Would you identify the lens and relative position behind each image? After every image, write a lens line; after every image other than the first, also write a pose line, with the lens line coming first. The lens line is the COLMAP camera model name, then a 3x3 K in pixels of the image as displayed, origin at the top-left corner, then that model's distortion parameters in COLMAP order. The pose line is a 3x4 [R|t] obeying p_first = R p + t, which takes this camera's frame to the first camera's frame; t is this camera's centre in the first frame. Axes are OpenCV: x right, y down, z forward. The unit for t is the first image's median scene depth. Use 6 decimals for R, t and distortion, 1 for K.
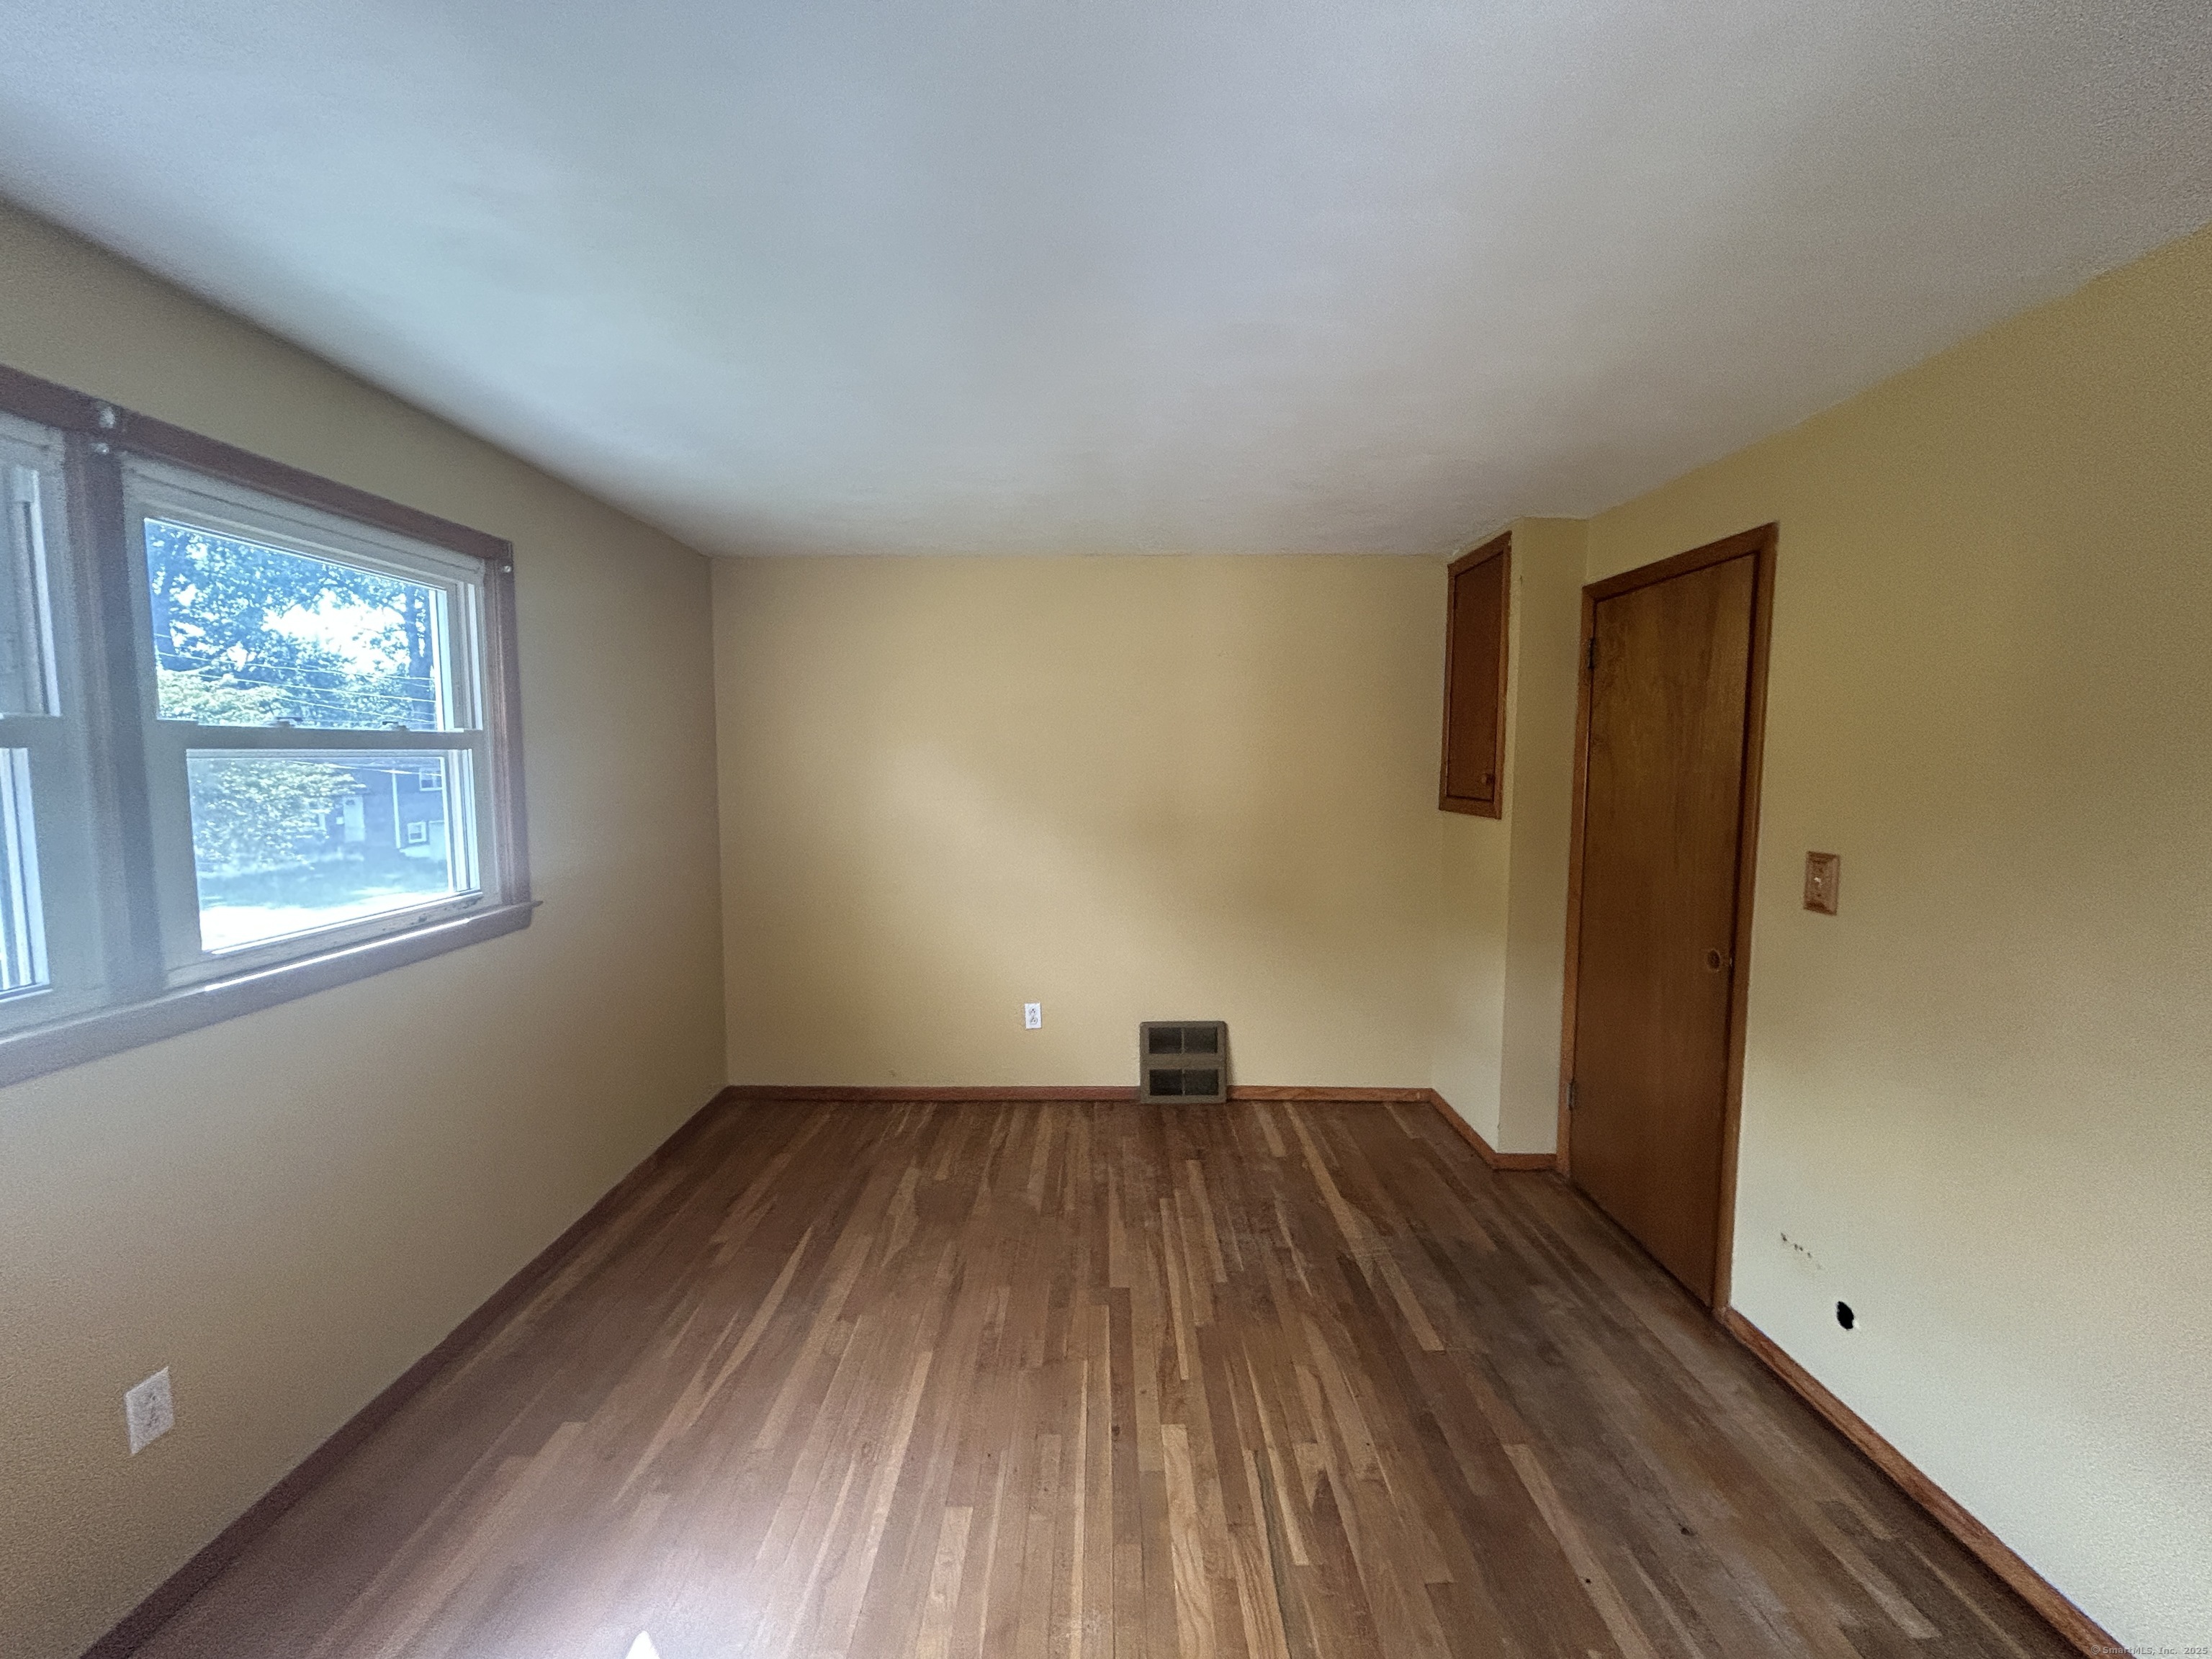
lens RADIAL K [[890.8, 0, 1100.2], [0, 890.8, 822.1], [0, 0, 1]] dist [-0.000756, 0.000343]
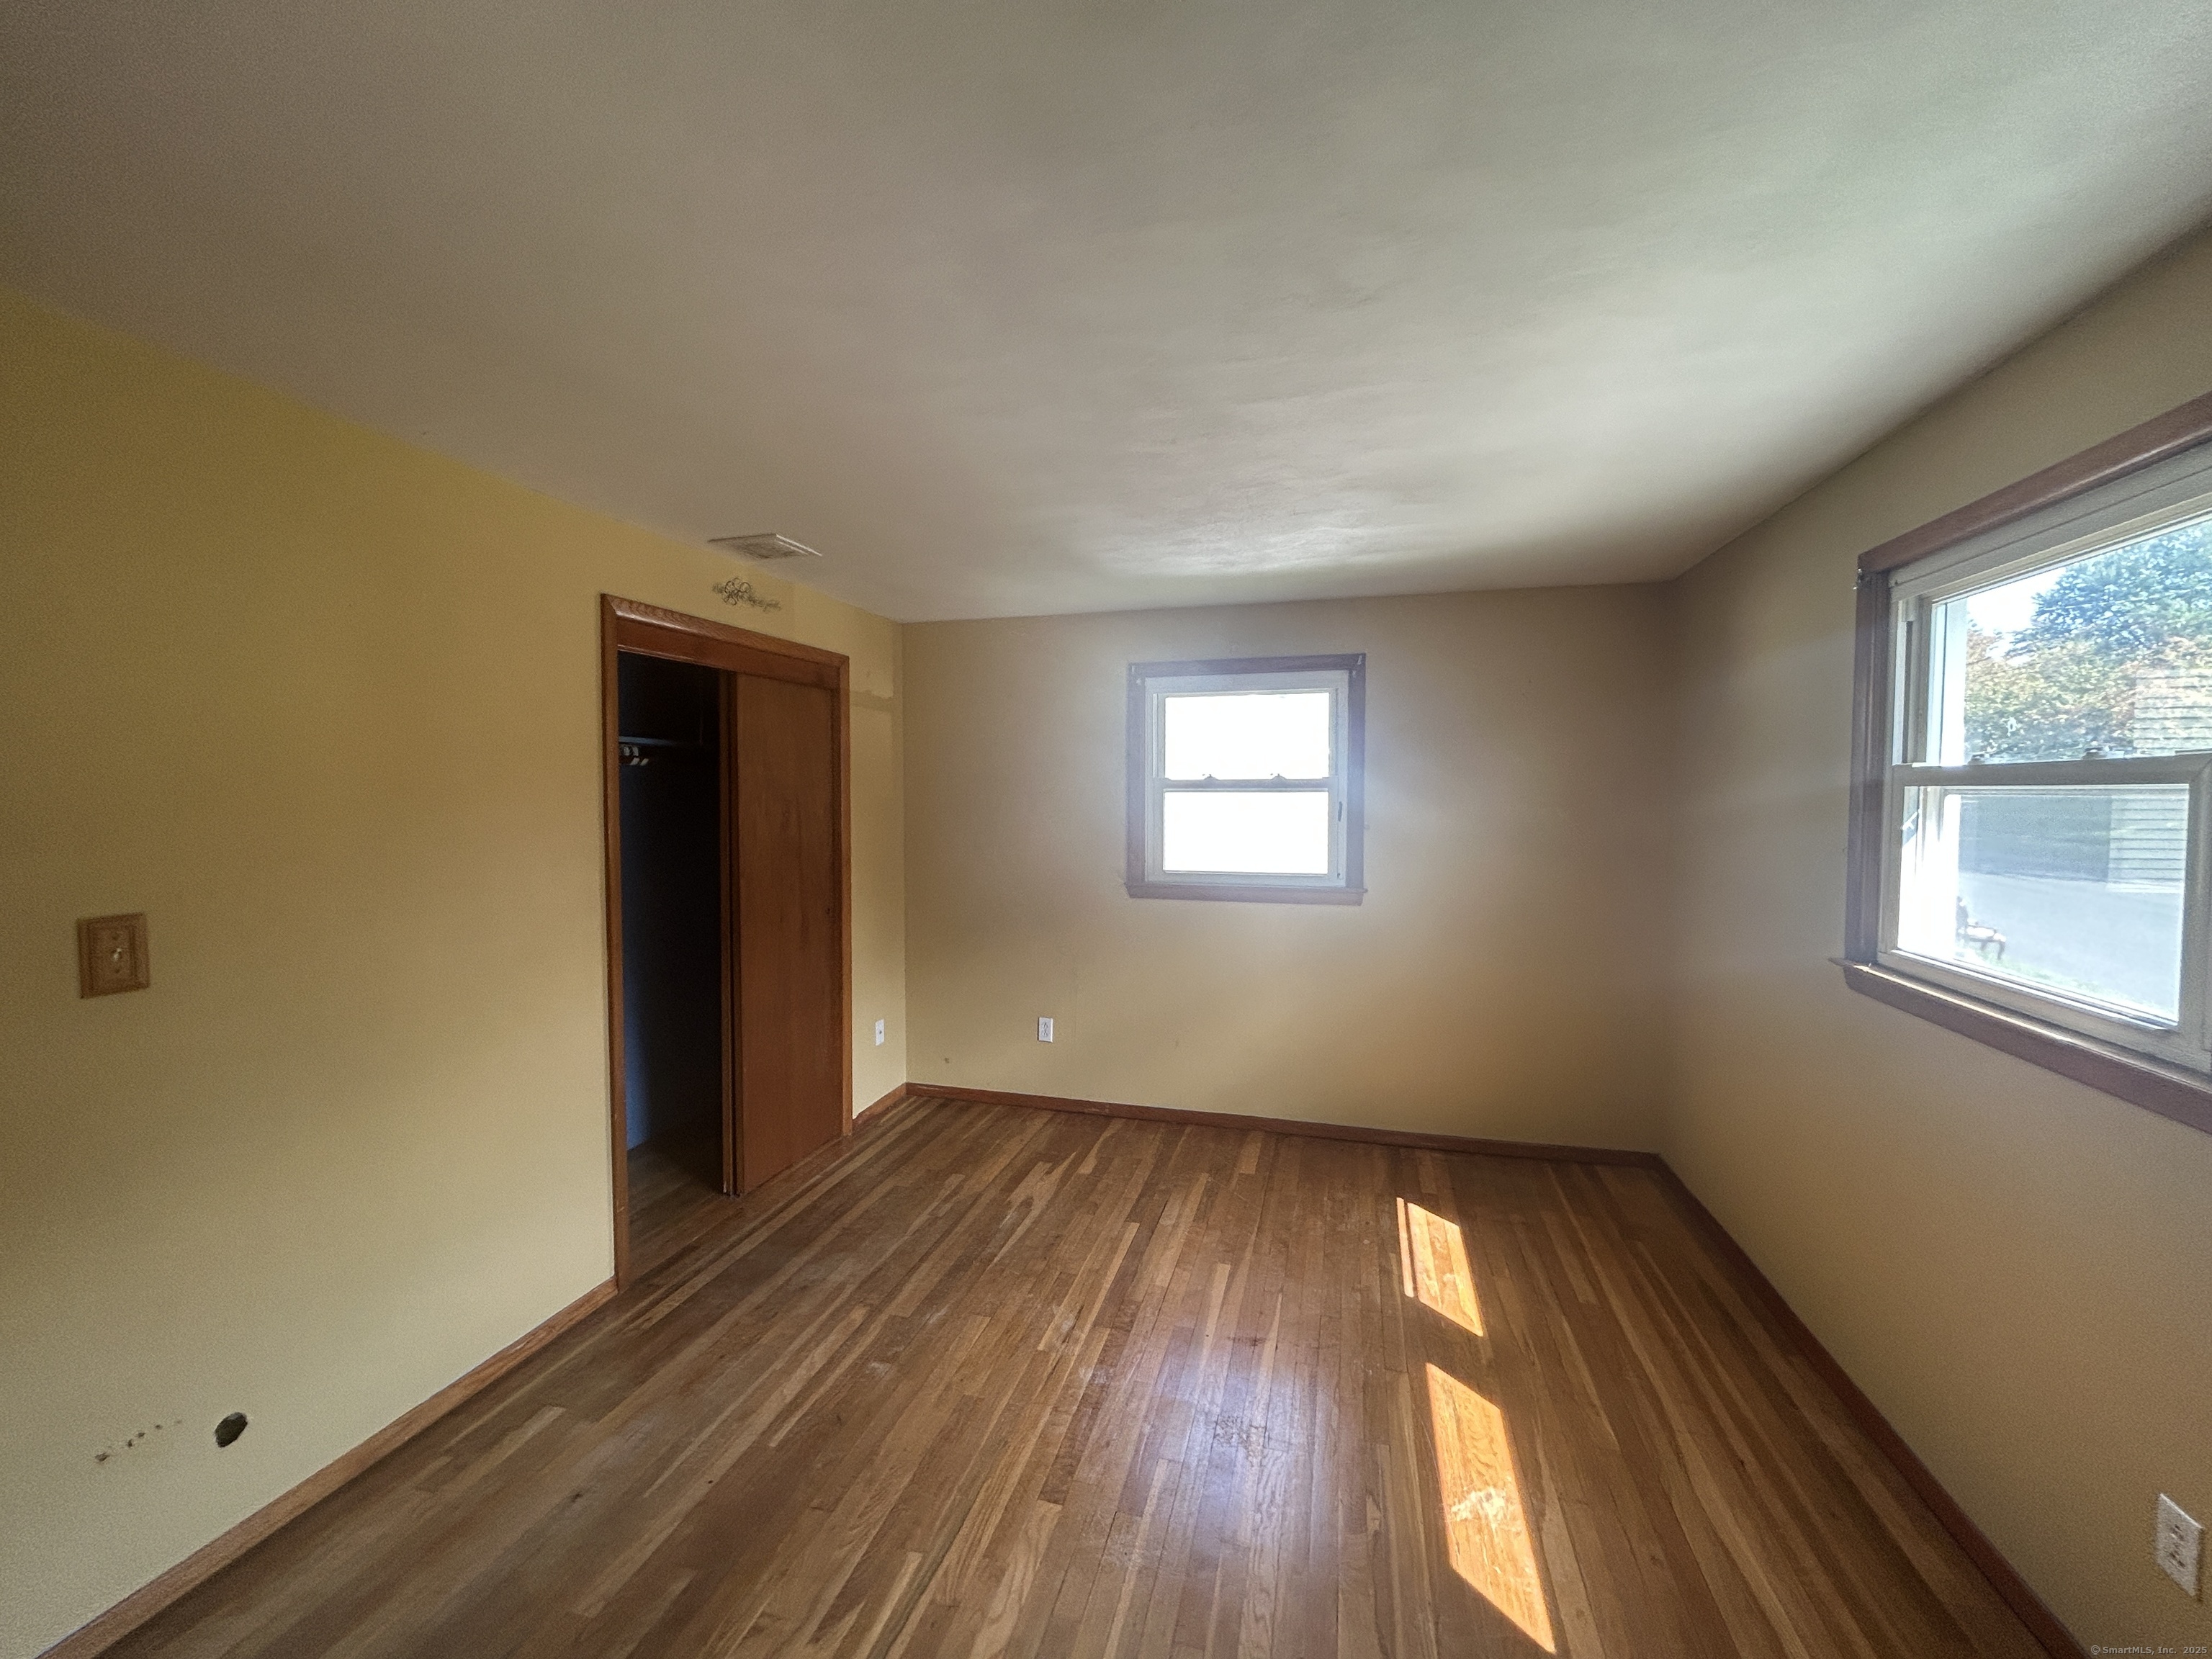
lens RADIAL K [[890.8, 0, 1111.1], [0, 890.8, 836.2], [0, 0, 1]] dist [-0.000756, 0.000343]
pose [[-0.969583, -0.011061, 0.244513, -0.233458], [0.018029, 0.993037, 0.116412, -0.122839], [-0.244099, 0.117280, -0.962633, 1.769955]]
